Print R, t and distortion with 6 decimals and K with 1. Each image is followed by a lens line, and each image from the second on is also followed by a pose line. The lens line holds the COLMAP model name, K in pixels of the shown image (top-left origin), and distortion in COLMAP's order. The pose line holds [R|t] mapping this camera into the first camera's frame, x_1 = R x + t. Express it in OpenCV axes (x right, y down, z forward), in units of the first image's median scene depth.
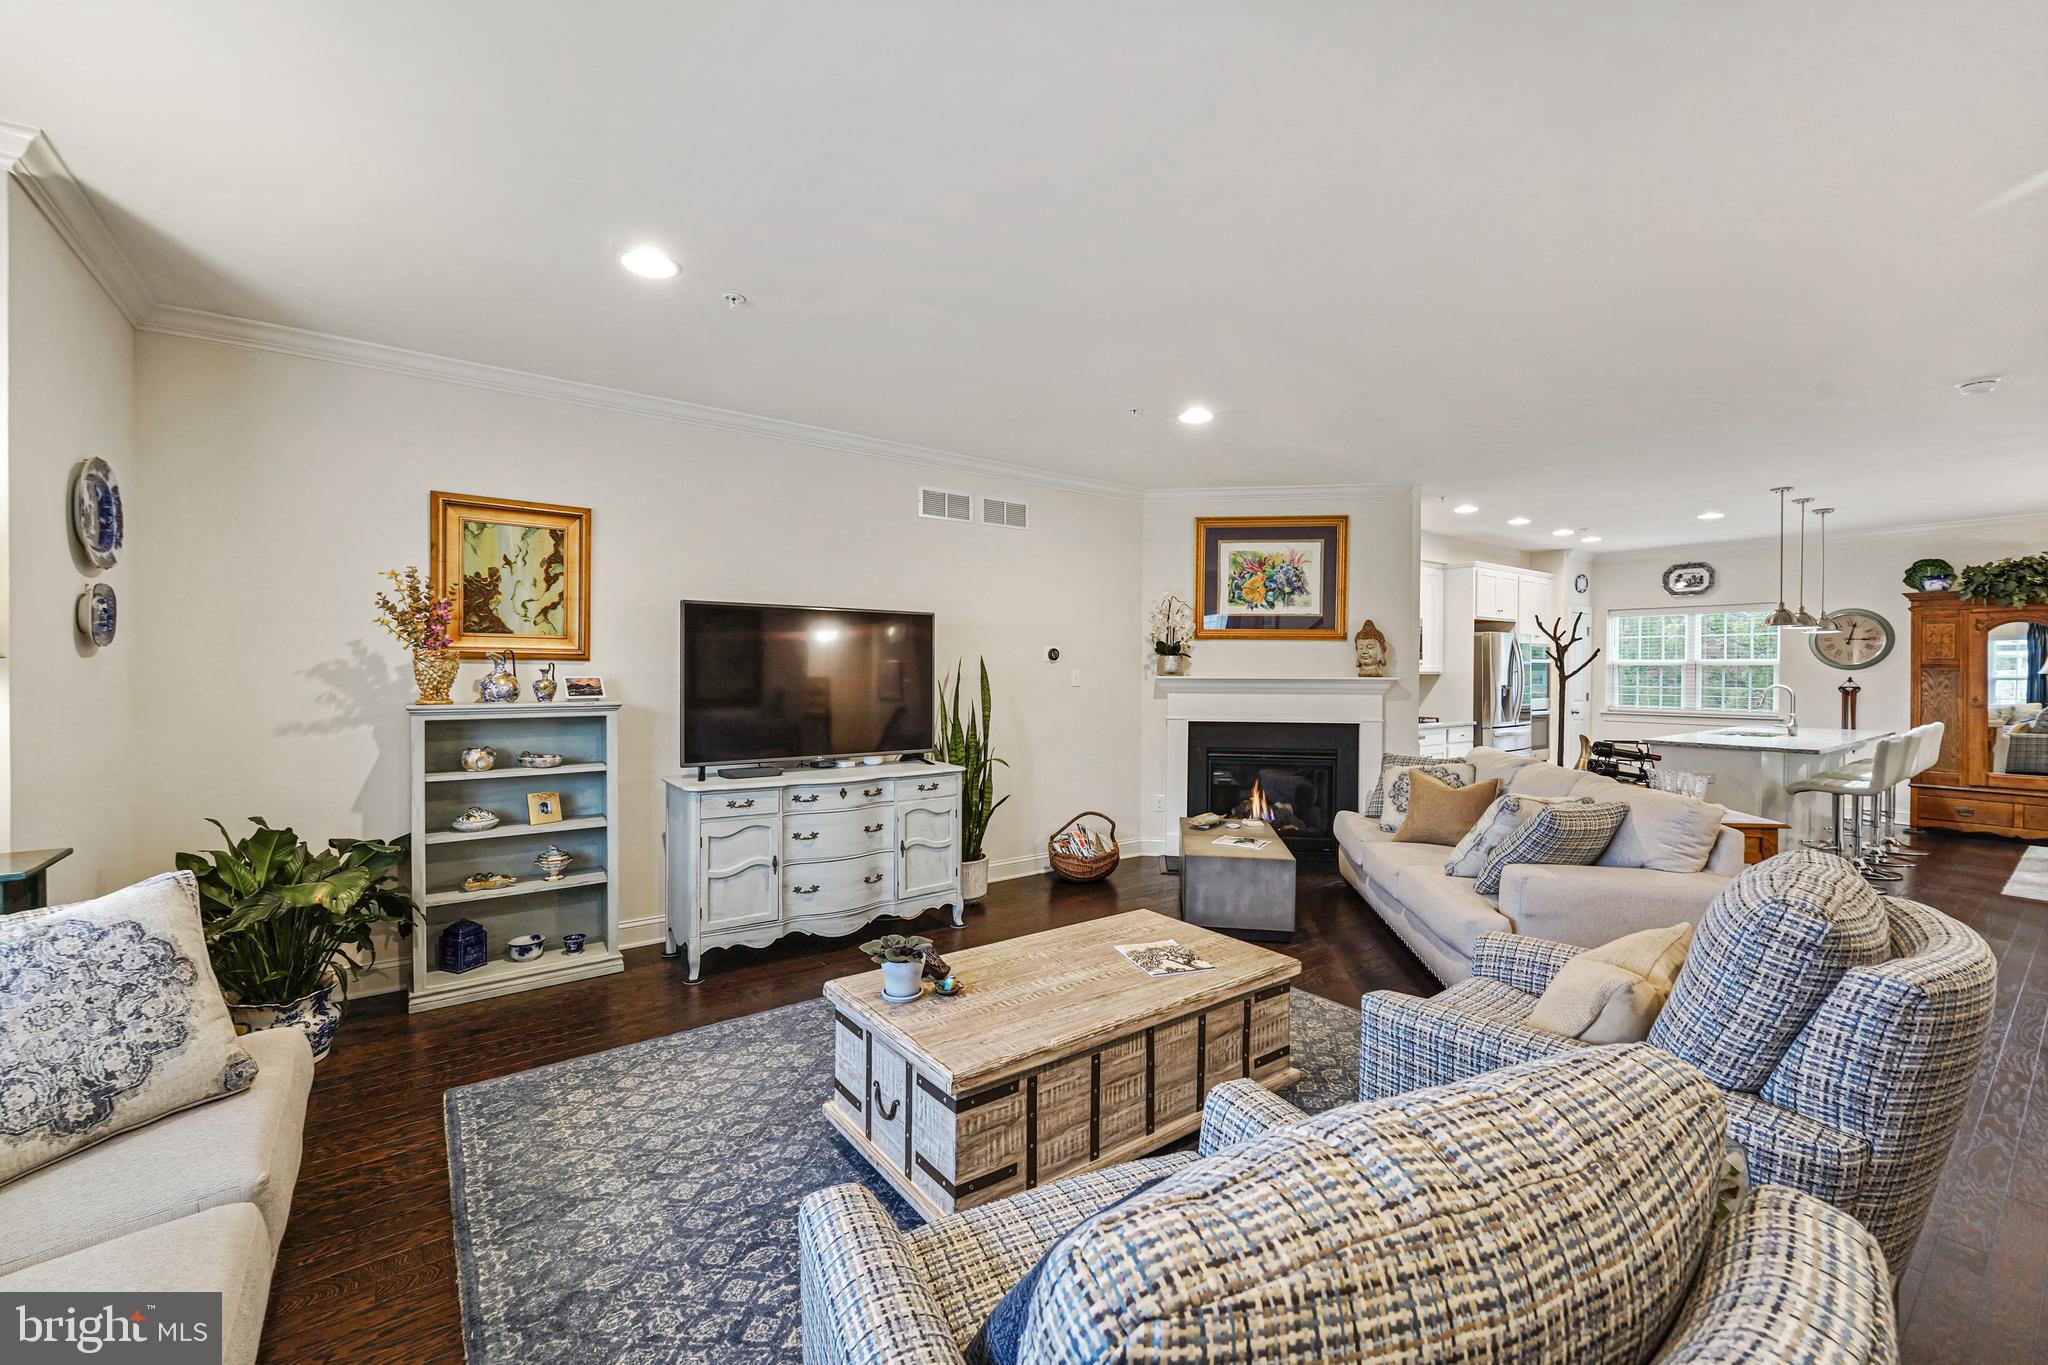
lens RADIAL K [[827.2, 0, 1024.7], [0, 827.2, 676.9], [0, 0, 1]] dist [0.000980, 0.000207]
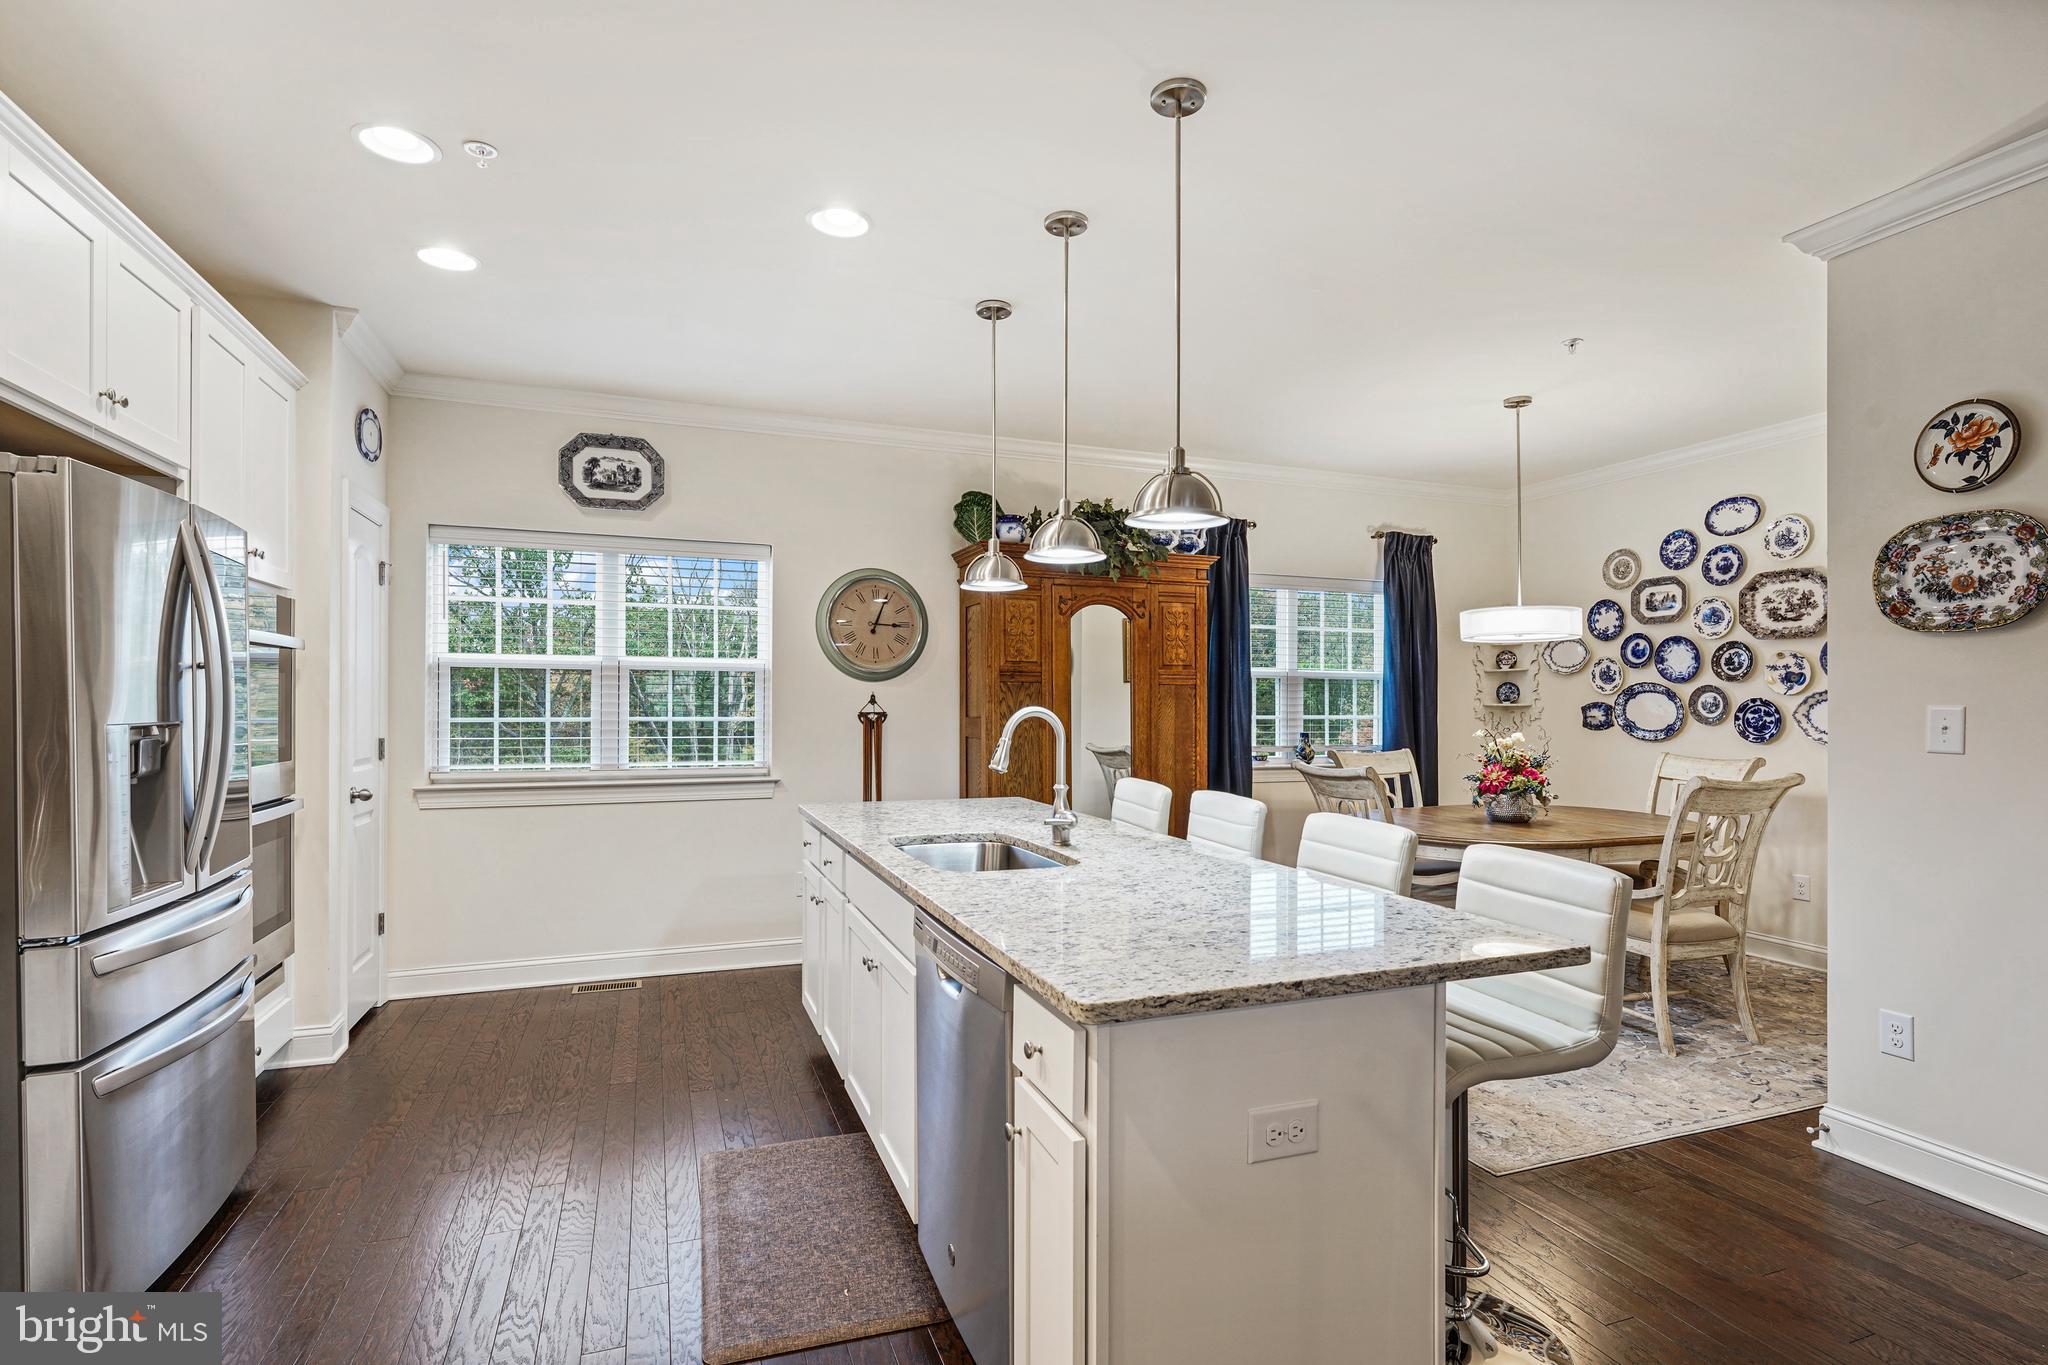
lens RADIAL K [[988.7, 0, 1024.5], [0, 988.7, 697.2], [0, 0, 1]] dist [0.004040, 0.000216]
pose [[0.275739, 0.003038, 0.961228, 0.524590], [0.006058, 0.999970, -0.004898, 0.007349], [-0.961214, 0.007173, 0.275712, 0.945458]]
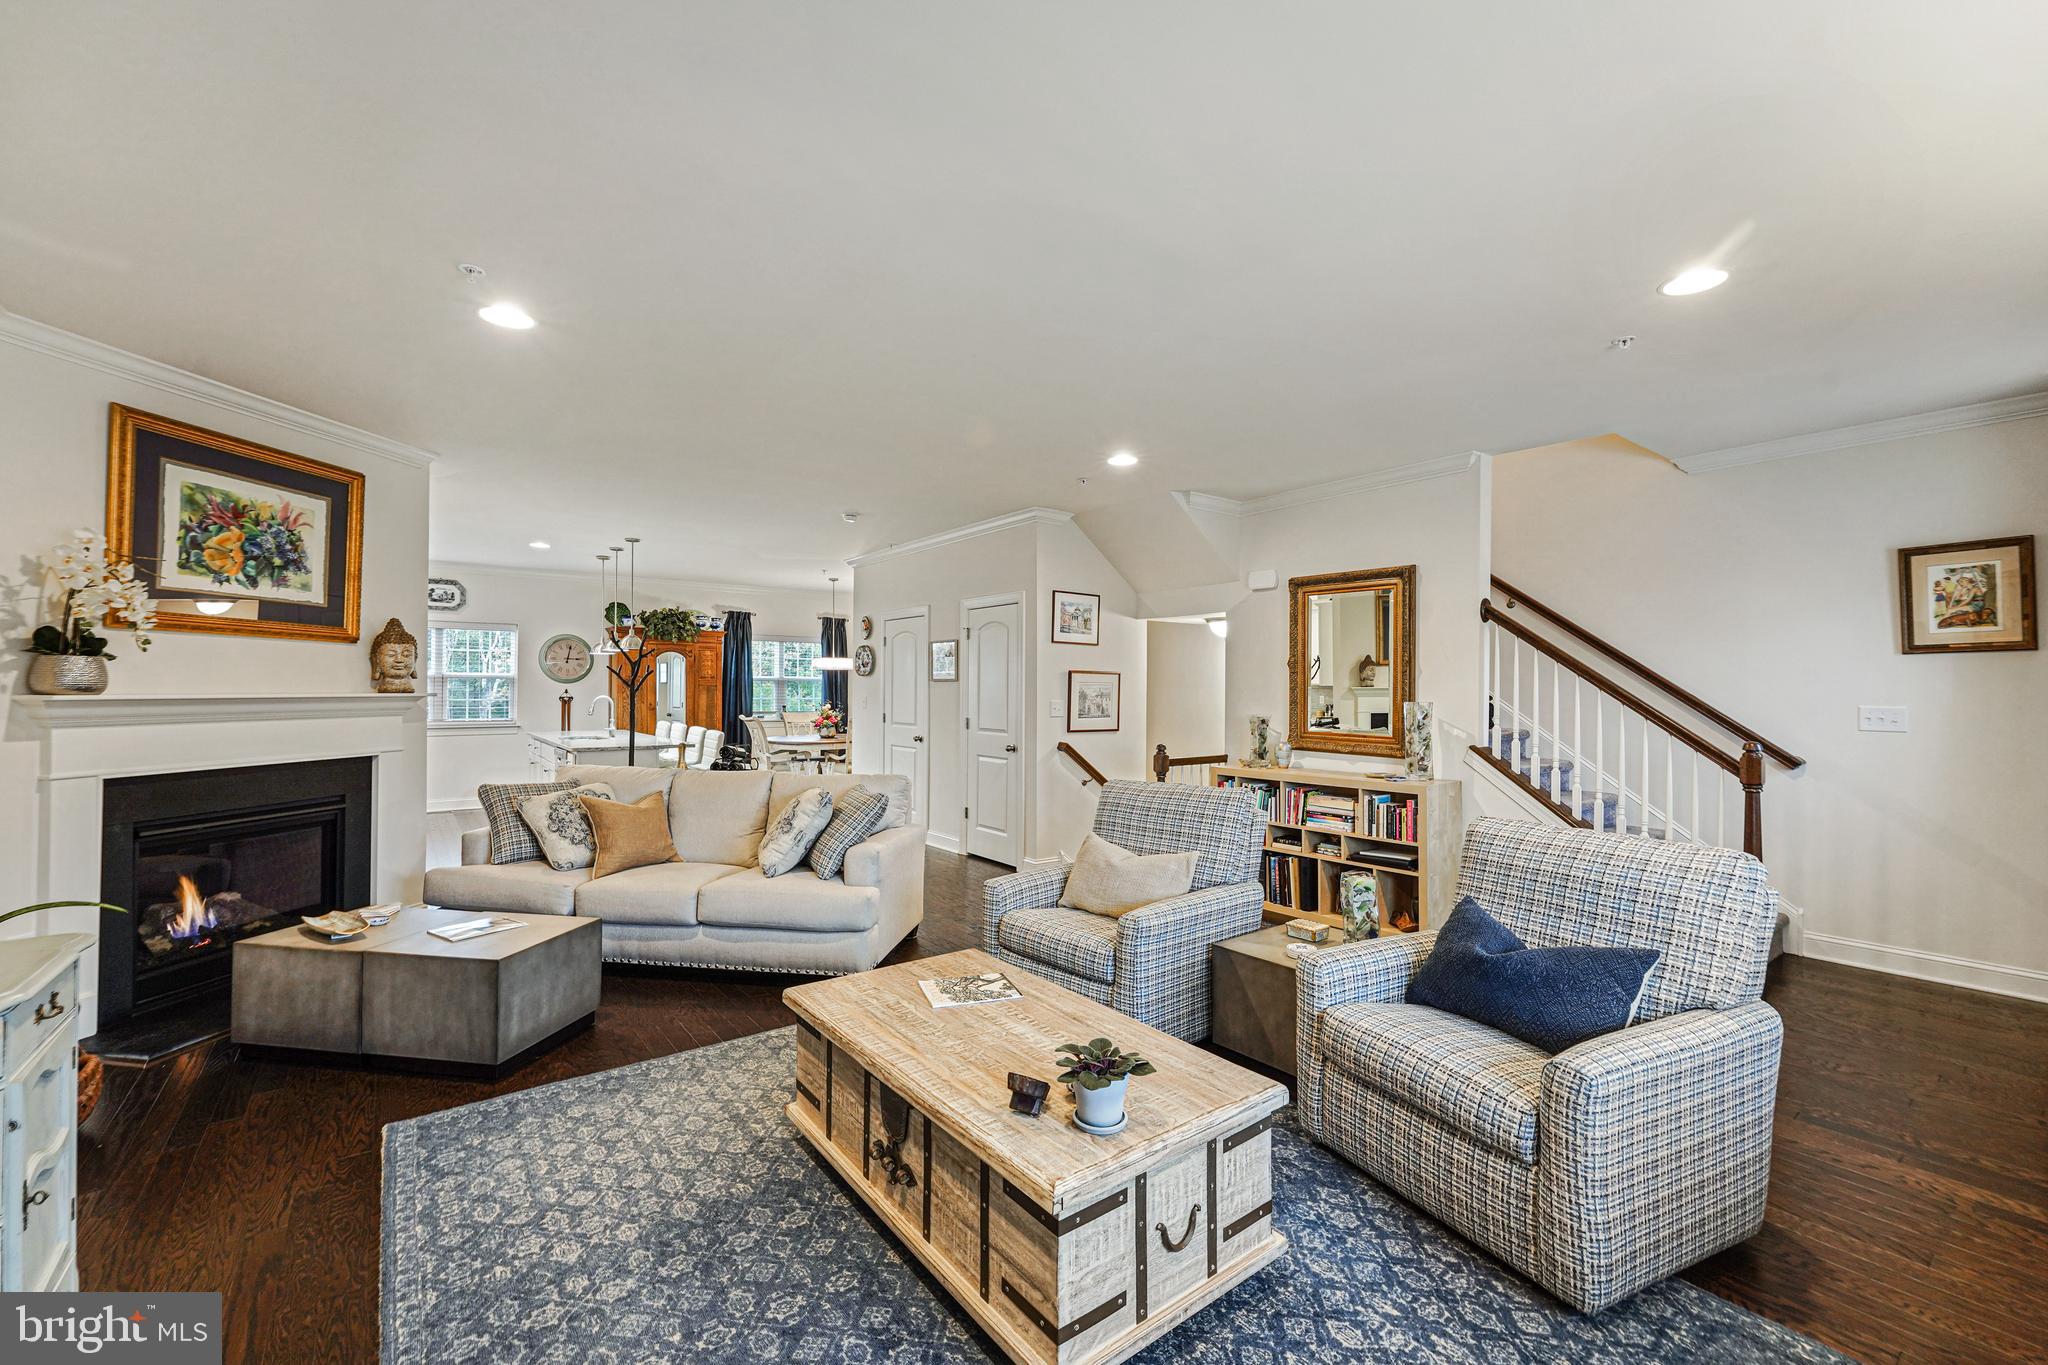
lens RADIAL K [[834.3, 0, 1024.0], [0, 834.3, 682.5], [0, 0, 1]] dist [-0.002532, -0.000175]
pose [[-0.004449, 0.002793, 0.999986, -0.347385], [0.002633, 0.999993, -0.002781, -0.005679], [-0.999987, 0.002620, -0.004456, 0.408861]]
